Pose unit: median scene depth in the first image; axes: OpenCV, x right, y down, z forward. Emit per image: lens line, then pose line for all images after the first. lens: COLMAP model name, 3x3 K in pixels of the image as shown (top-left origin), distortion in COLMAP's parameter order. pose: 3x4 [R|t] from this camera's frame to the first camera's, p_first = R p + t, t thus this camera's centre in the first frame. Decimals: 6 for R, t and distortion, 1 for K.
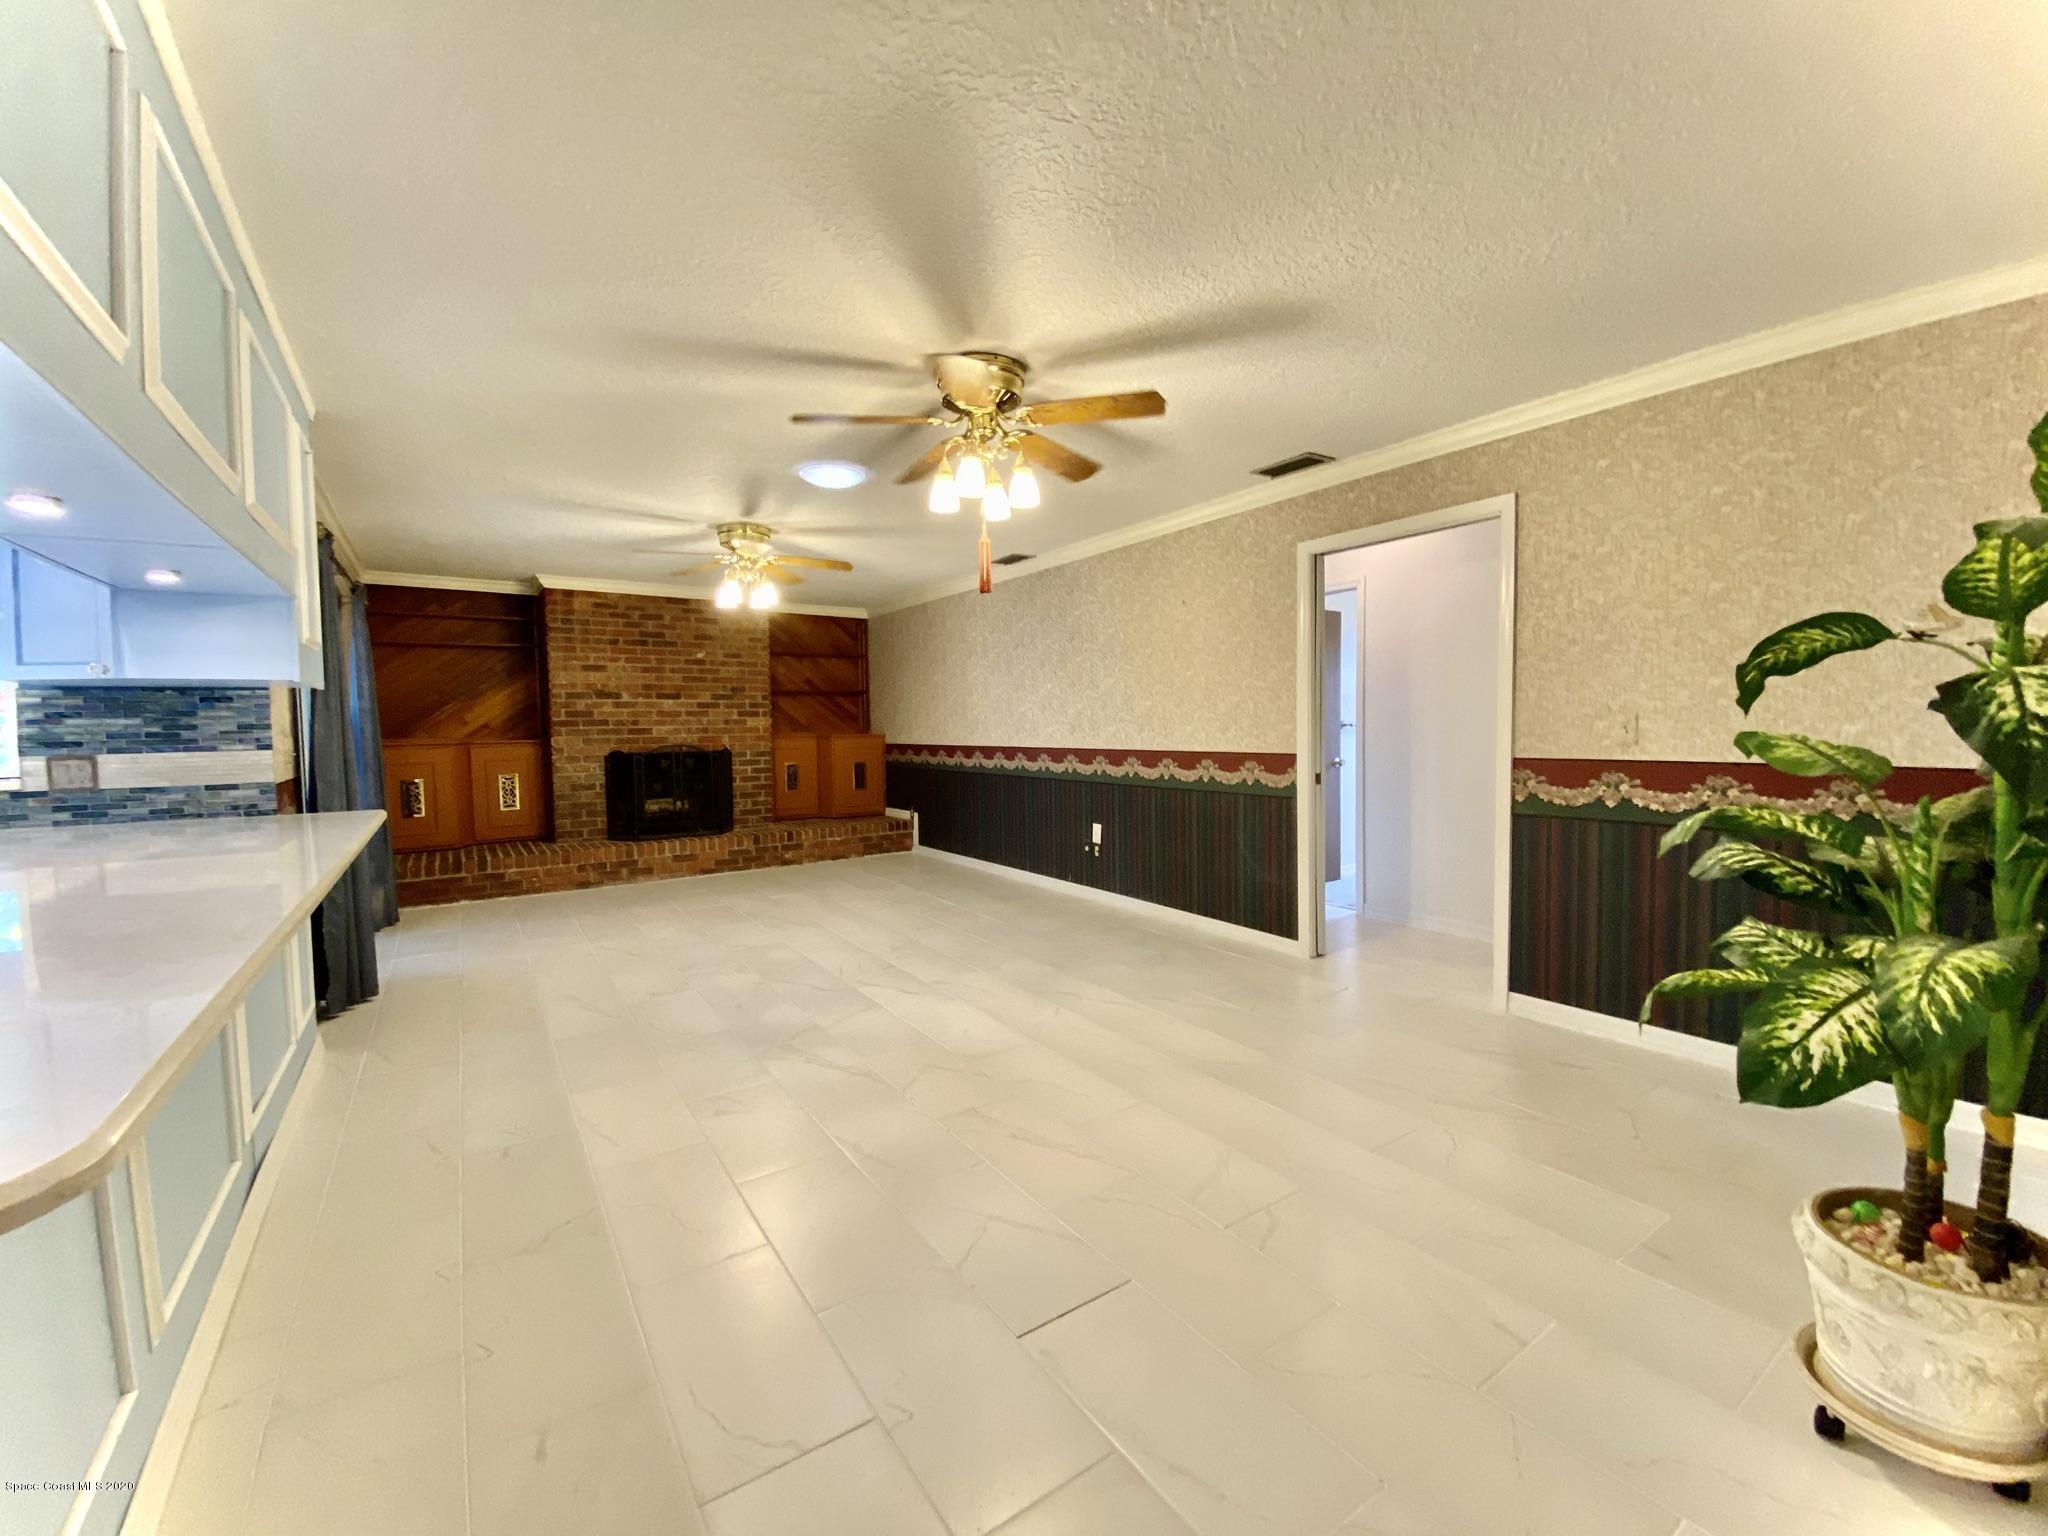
lens RADIAL K [[833.0, 0, 1015.8], [0, 833.0, 774.2], [0, 0, 1]] dist [-0.006612, -0.007609]
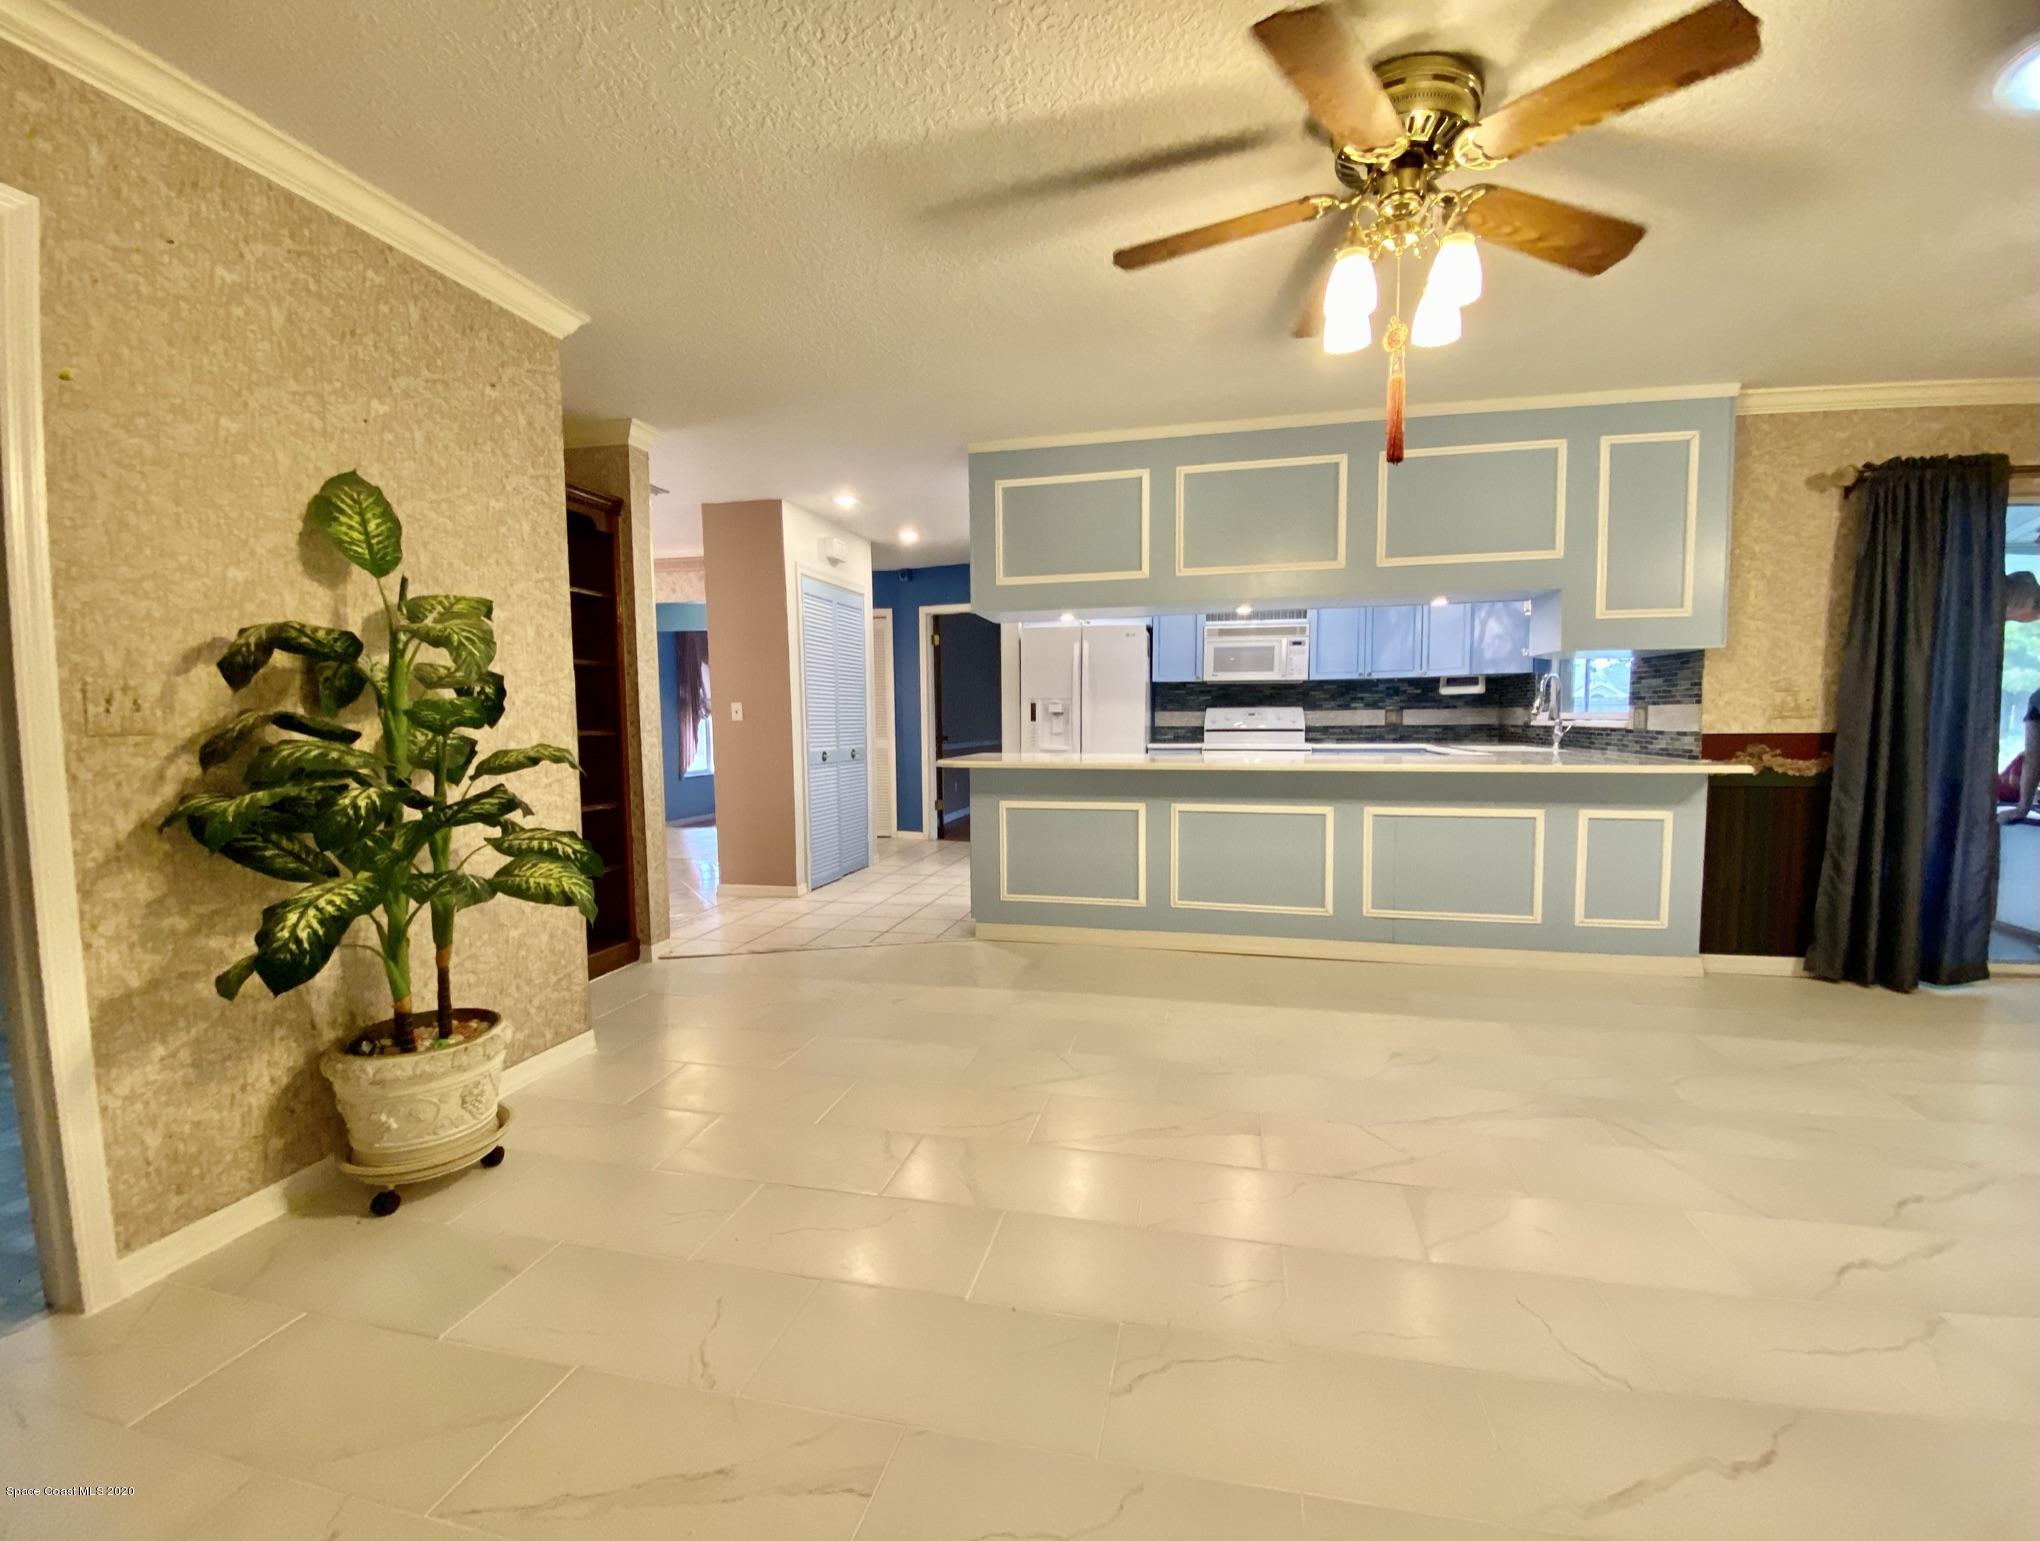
lens RADIAL K [[836.4, 0, 1015.5], [0, 836.4, 778.5], [0, 0, 1]] dist [0.001620, 0.000071]
pose [[-0.751013, 0.066764, -0.656903, 0.476404], [-0.018271, 0.992393, 0.121751, -0.036743], [0.660034, 0.103439, -0.744080, 1.029146]]
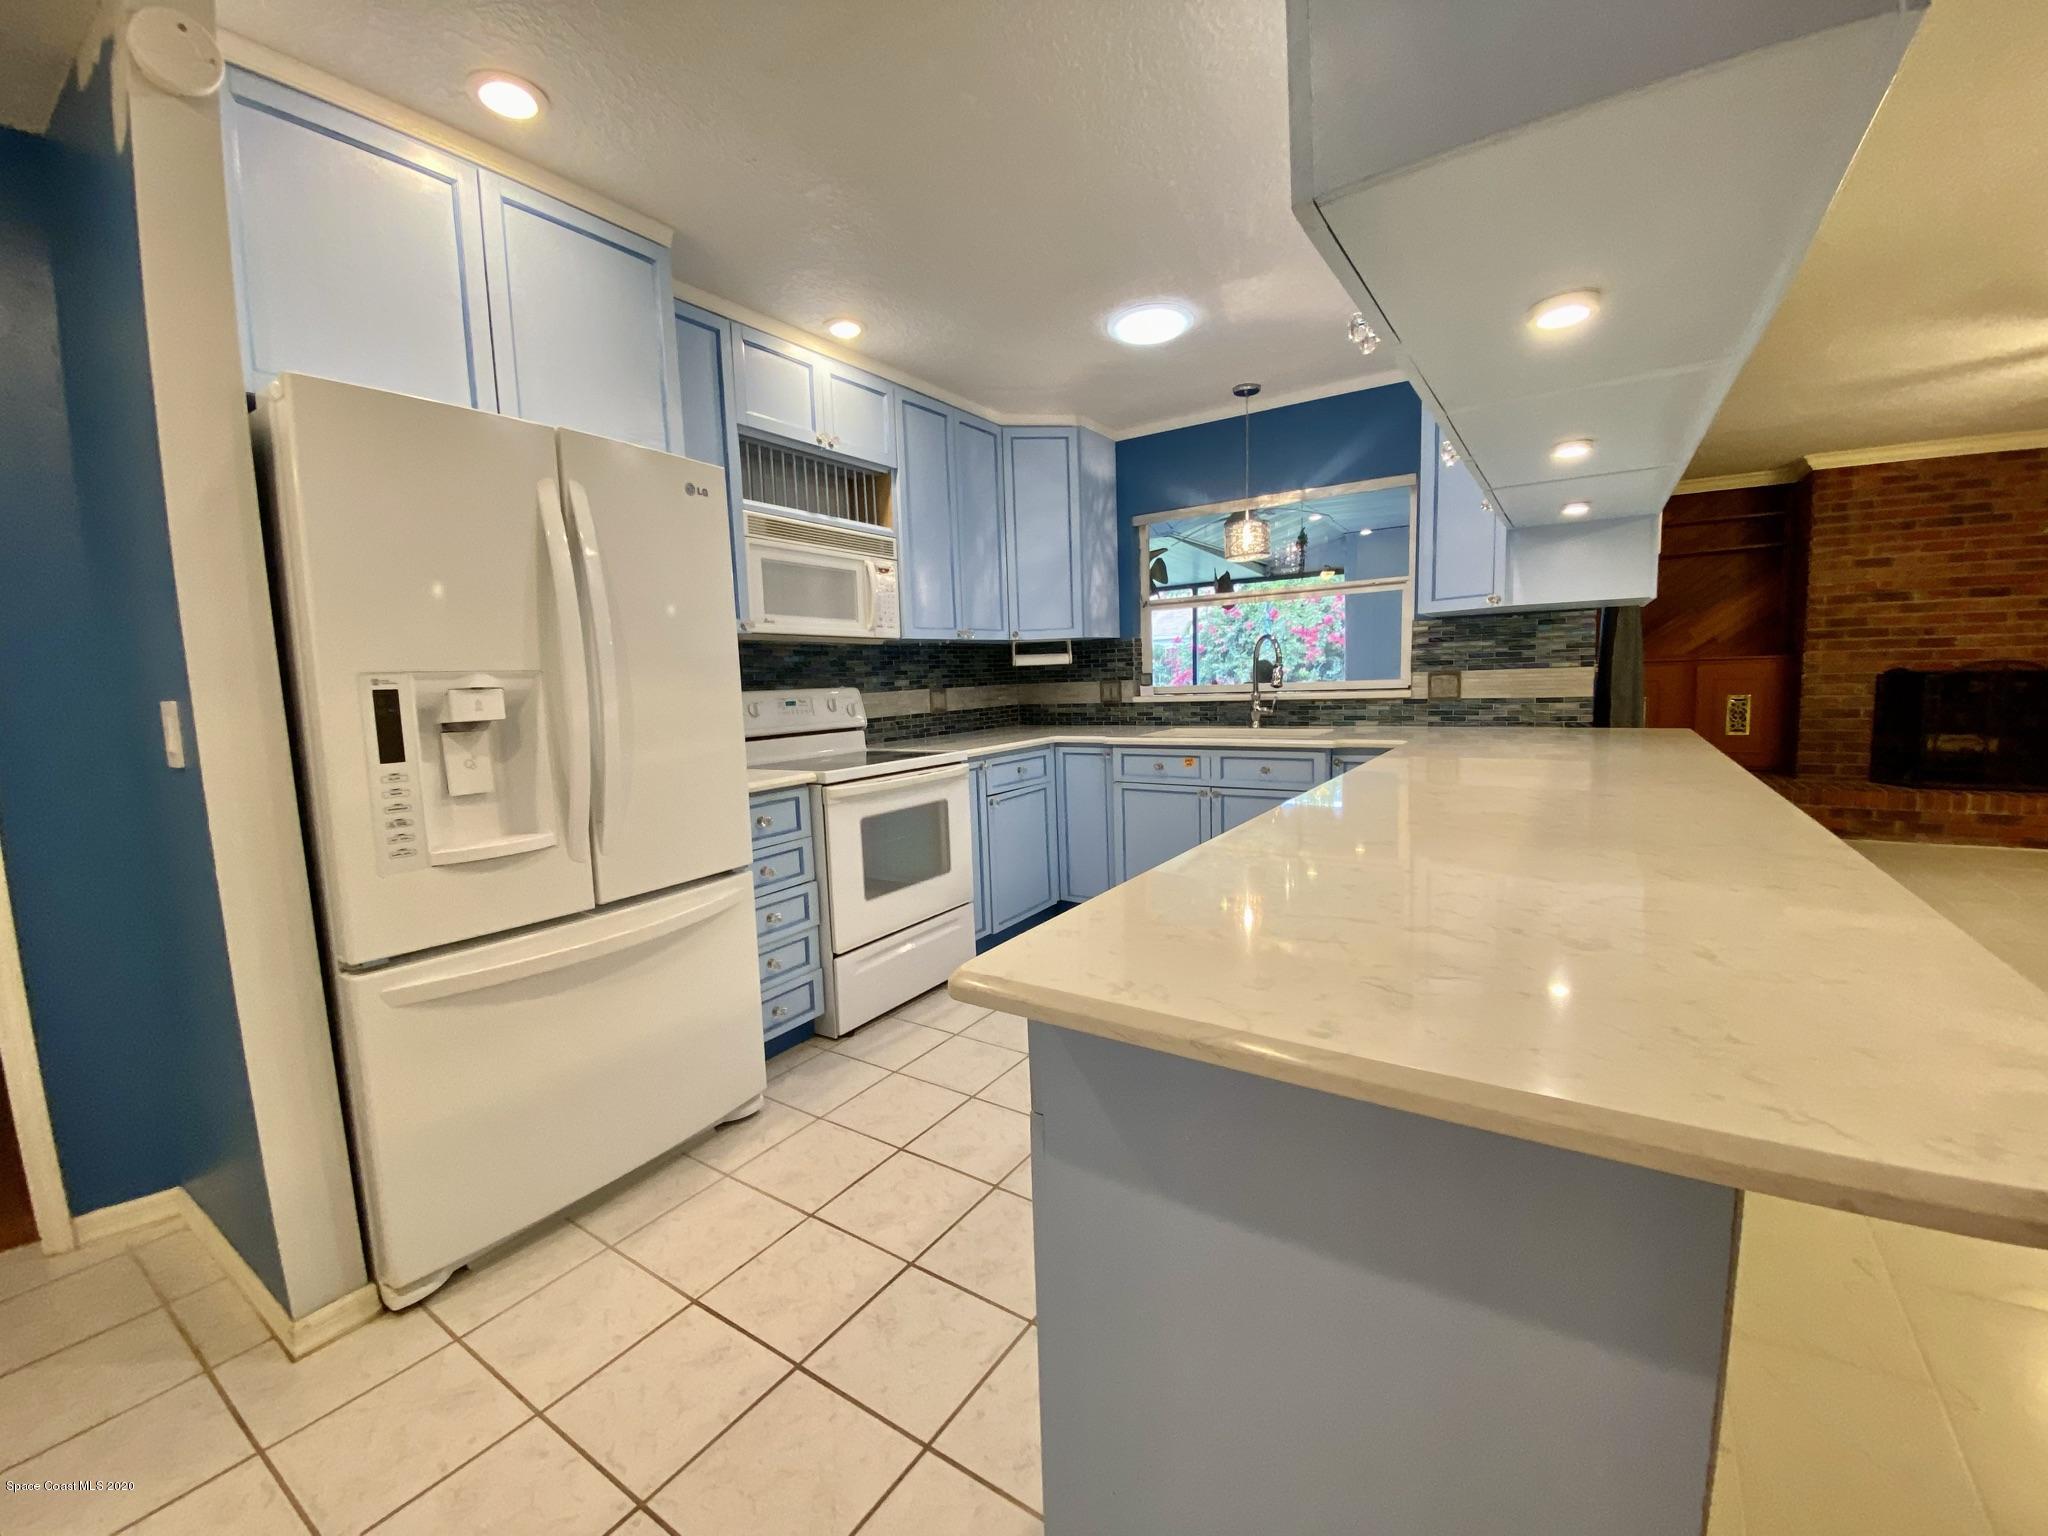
lens RADIAL K [[833.0, 0, 1026.8], [0, 833.0, 765.6], [0, 0, 1]] dist [-0.006612, -0.007609]
pose [[0.379064, 0.101977, -0.919734, -0.150679], [-0.021986, 0.994621, 0.101219, 0.004577], [0.925109, -0.018147, 0.379267, -0.073535]]
